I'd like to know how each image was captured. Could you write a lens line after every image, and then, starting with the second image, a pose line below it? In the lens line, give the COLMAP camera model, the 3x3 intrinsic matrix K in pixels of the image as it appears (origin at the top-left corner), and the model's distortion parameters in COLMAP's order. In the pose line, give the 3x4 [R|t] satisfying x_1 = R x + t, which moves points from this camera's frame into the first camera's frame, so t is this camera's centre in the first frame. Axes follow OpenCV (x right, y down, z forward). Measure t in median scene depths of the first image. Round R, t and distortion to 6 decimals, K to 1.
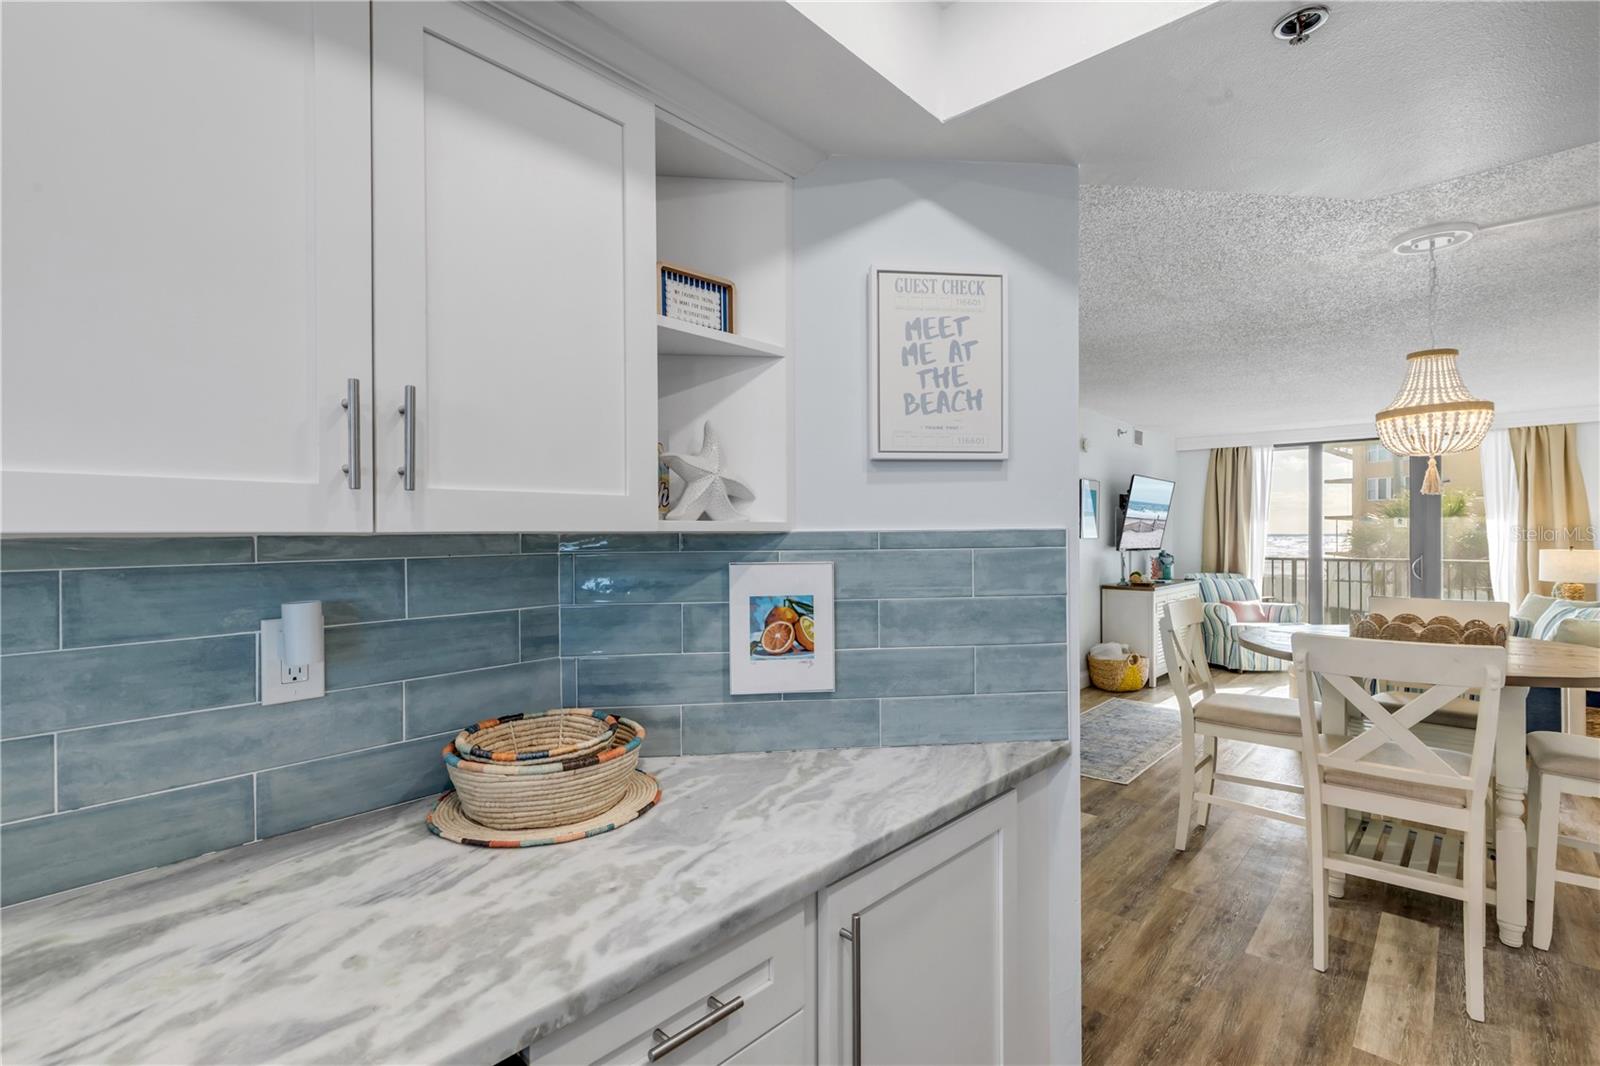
lens RADIAL K [[743.0, 0, 794.0], [0, 743.0, 527.7], [0, 0, 1]] dist [0.004210, -0.000202]
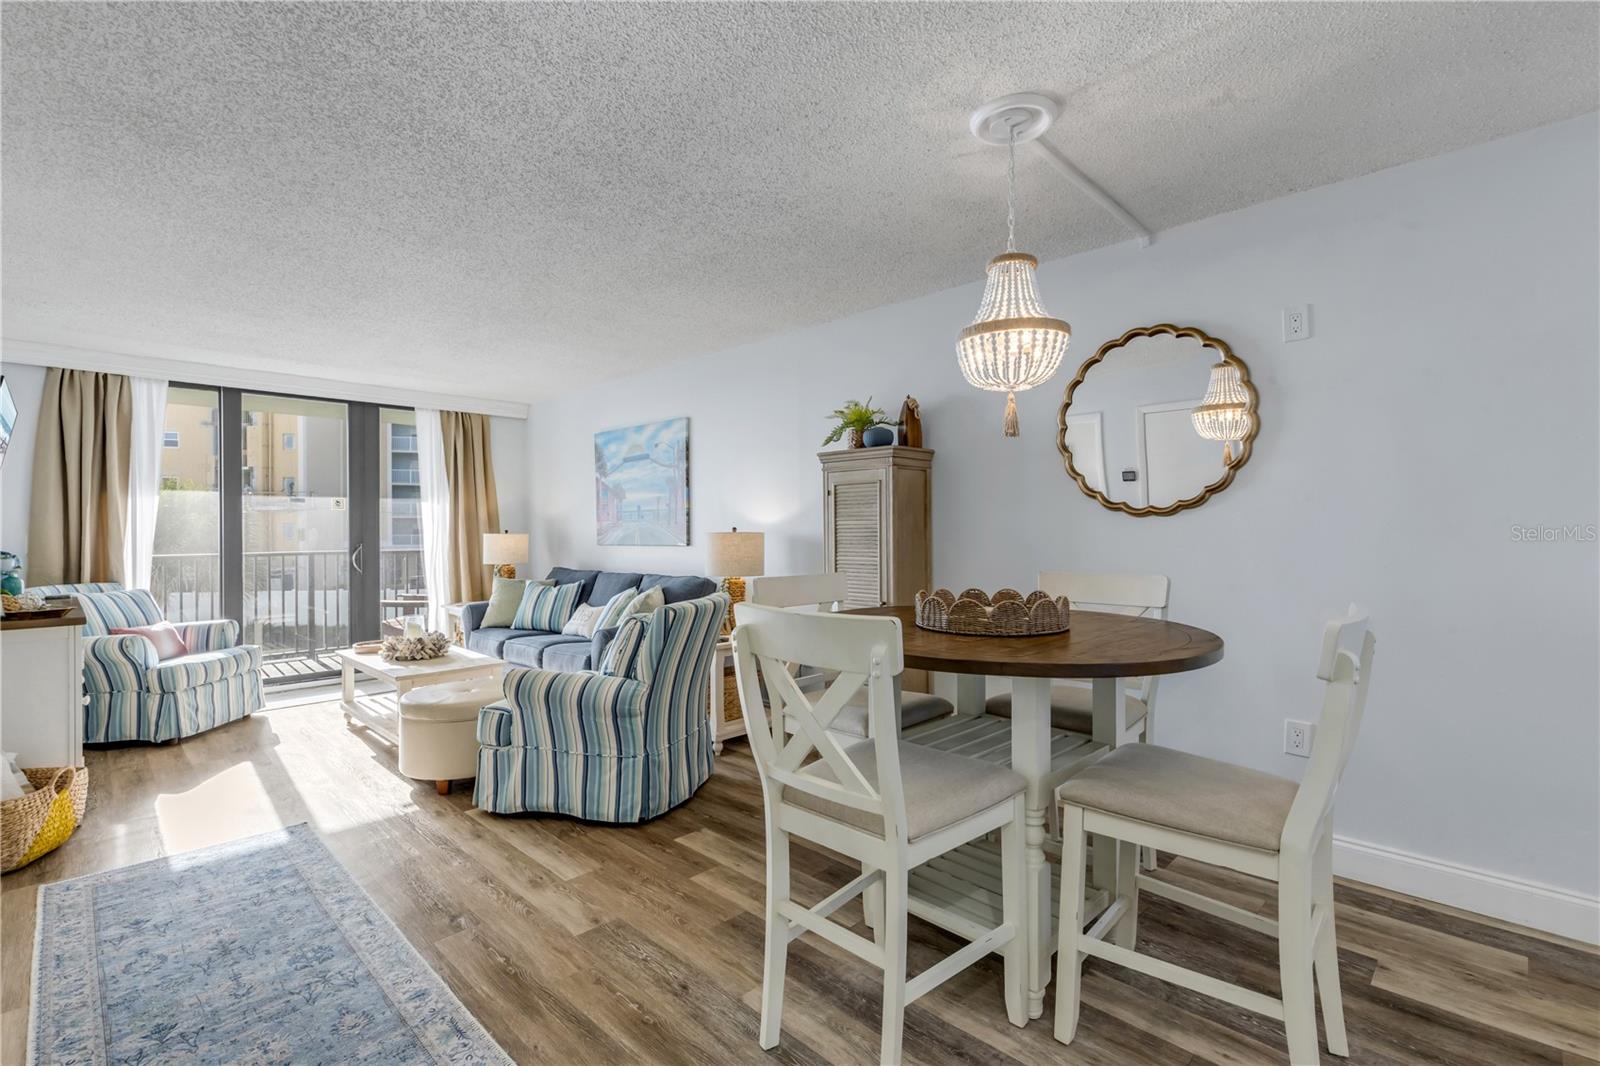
lens RADIAL K [[743.0, 0, 794.0], [0, 743.0, 527.7], [0, 0, 1]] dist [0.004210, -0.000202]
pose [[0.053218, 0.008636, 0.998546, 0.058637], [-0.000971, 0.999963, -0.008597, 0.063843], [-0.998582, -0.000512, 0.053224, 1.195747]]
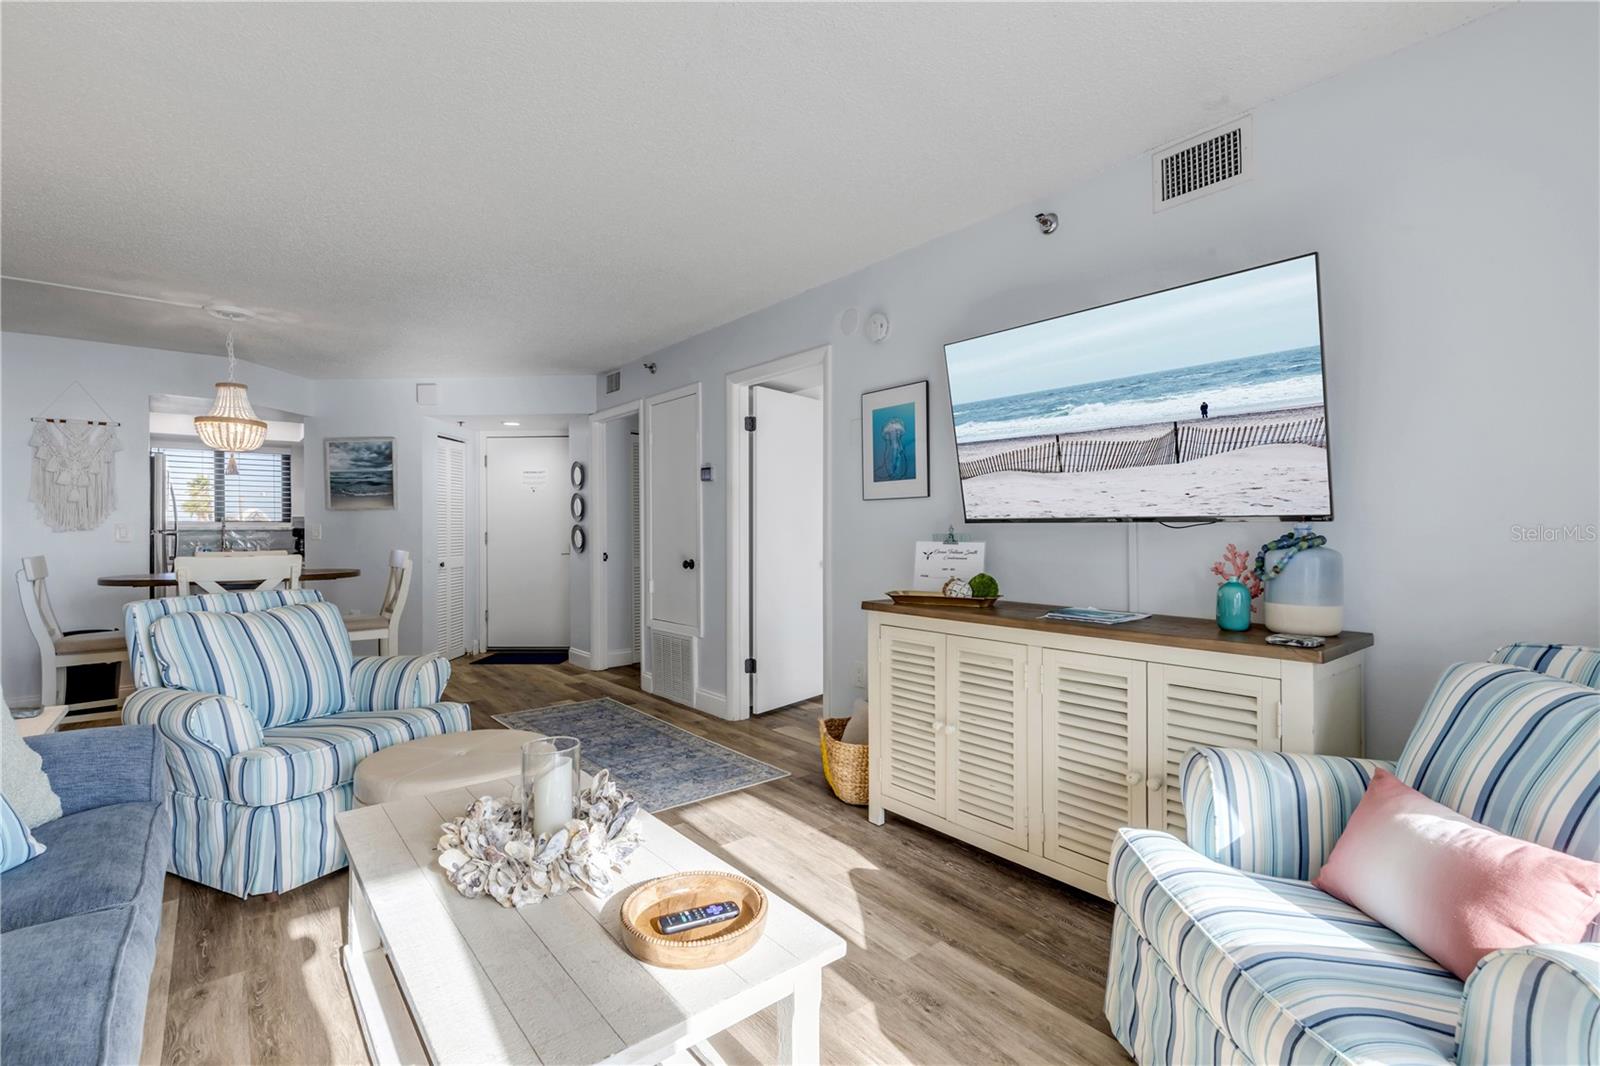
lens RADIAL K [[743.0, 0, 794.0], [0, 743.0, 527.7], [0, 0, 1]] dist [0.004210, -0.000202]
pose [[-0.165417, 0.003580, -0.986217, 2.177200], [0.016219, 0.999868, 0.000909, 0.079479], [0.986090, -0.015845, -0.165453, 2.394681]]
